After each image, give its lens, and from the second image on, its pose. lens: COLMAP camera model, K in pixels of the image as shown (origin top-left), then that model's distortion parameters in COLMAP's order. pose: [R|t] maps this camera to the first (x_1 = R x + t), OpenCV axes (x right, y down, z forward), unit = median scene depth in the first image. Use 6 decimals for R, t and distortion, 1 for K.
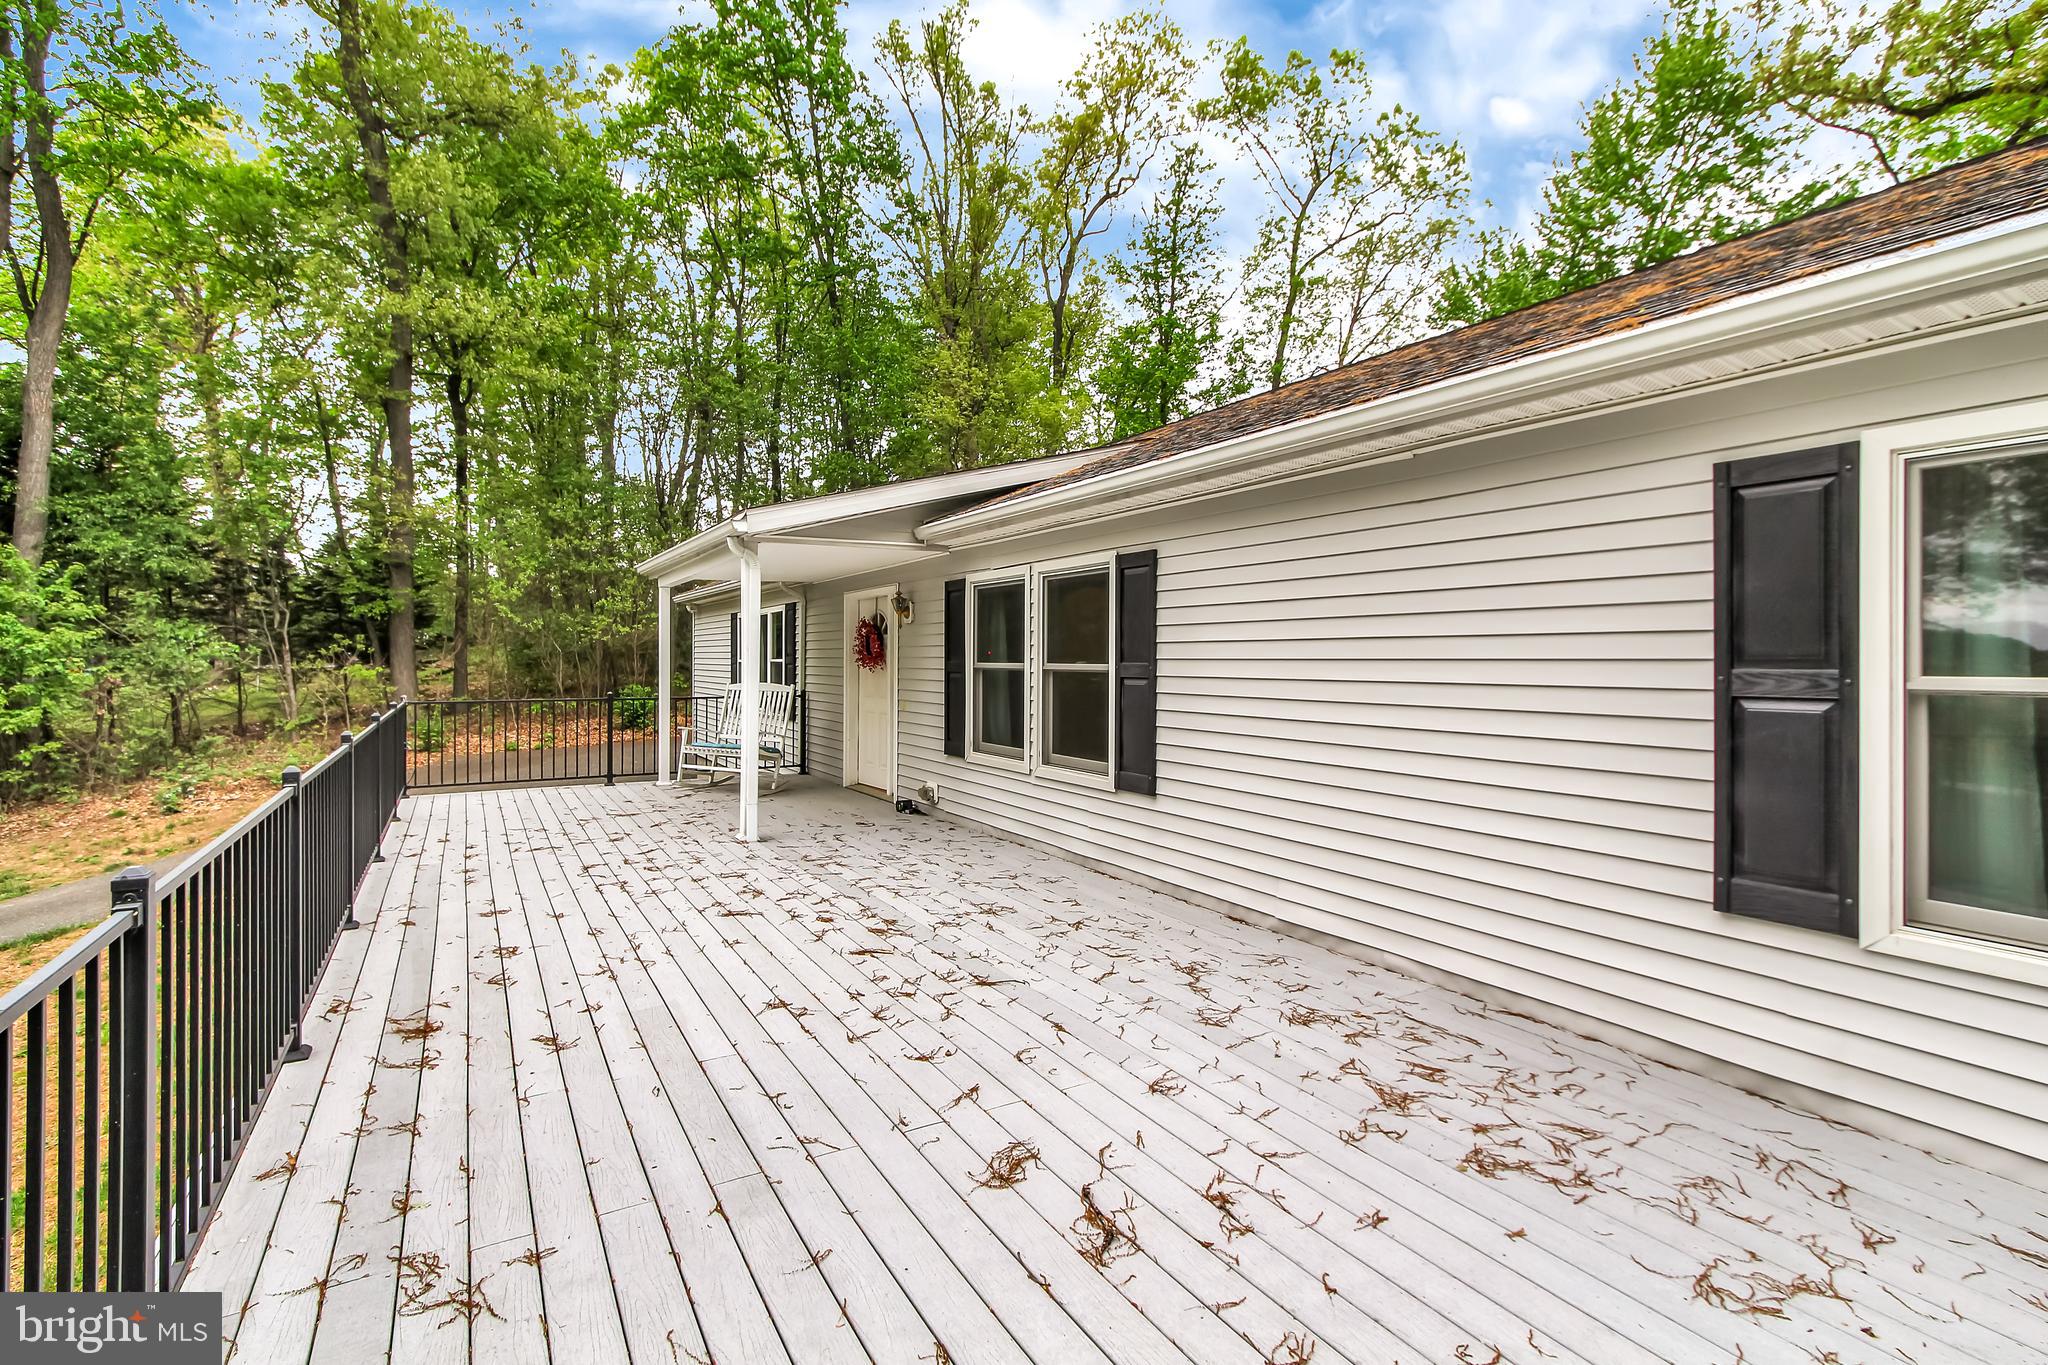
lens RADIAL K [[932.7, 0, 1023.1], [0, 932.7, 665.2], [0, 0, 1]] dist [-0.001632, 0.000292]
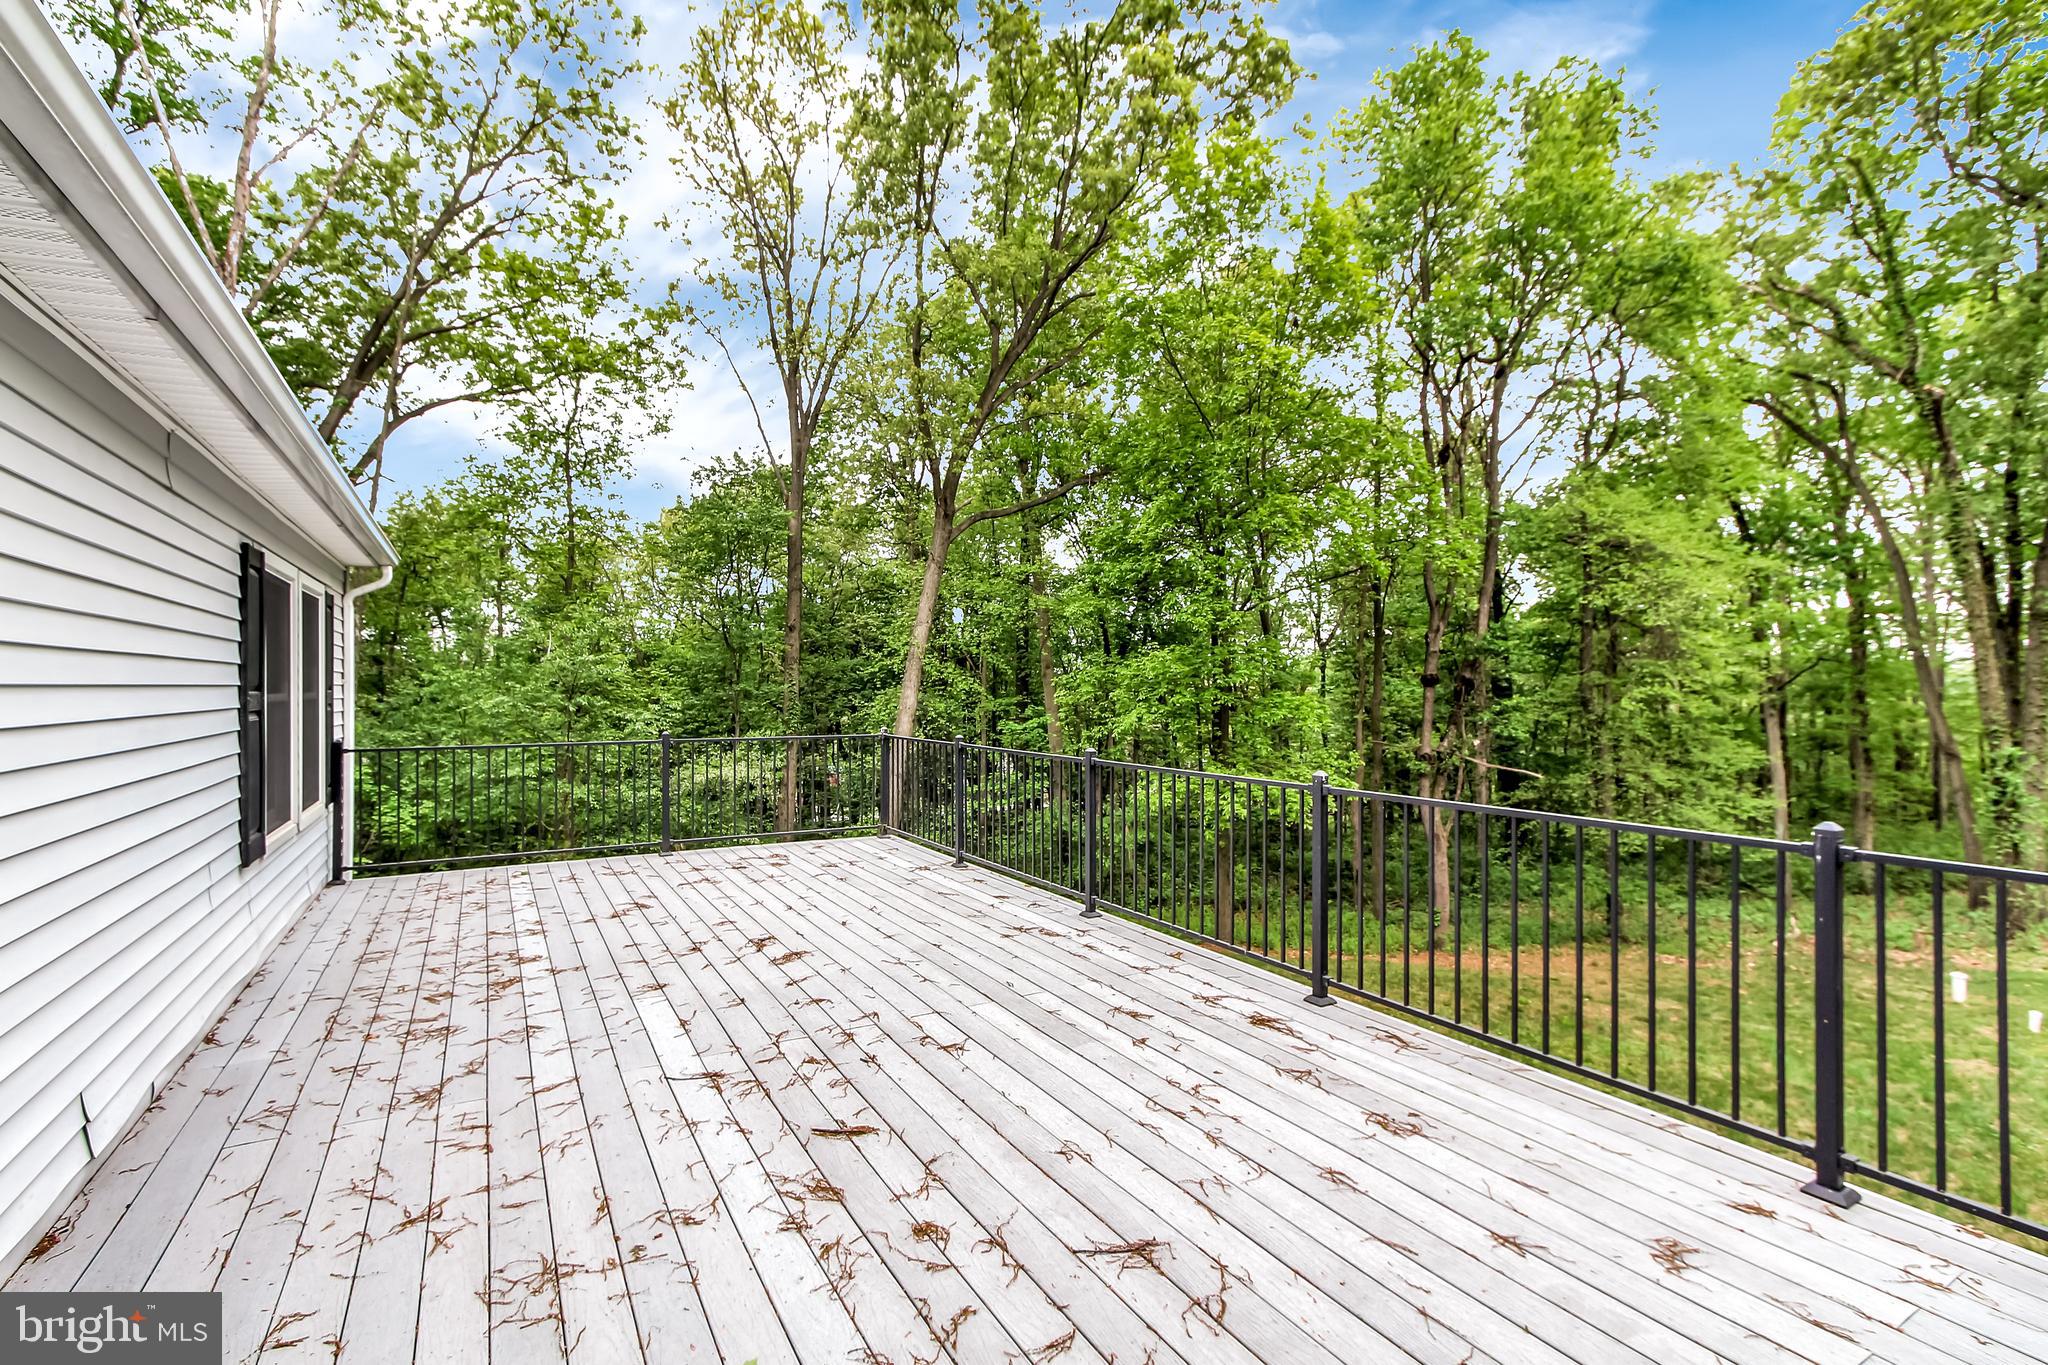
lens RADIAL K [[932.7, 0, 1024.5], [0, 932.7, 682.3], [0, 0, 1]] dist [-0.001632, 0.000292]
pose [[-0.999744, -0.000857, 0.022601, -0.385704], [-0.000813, 0.999998, 0.001941, -0.011050], [-0.022602, 0.001922, -0.999743, 2.094862]]
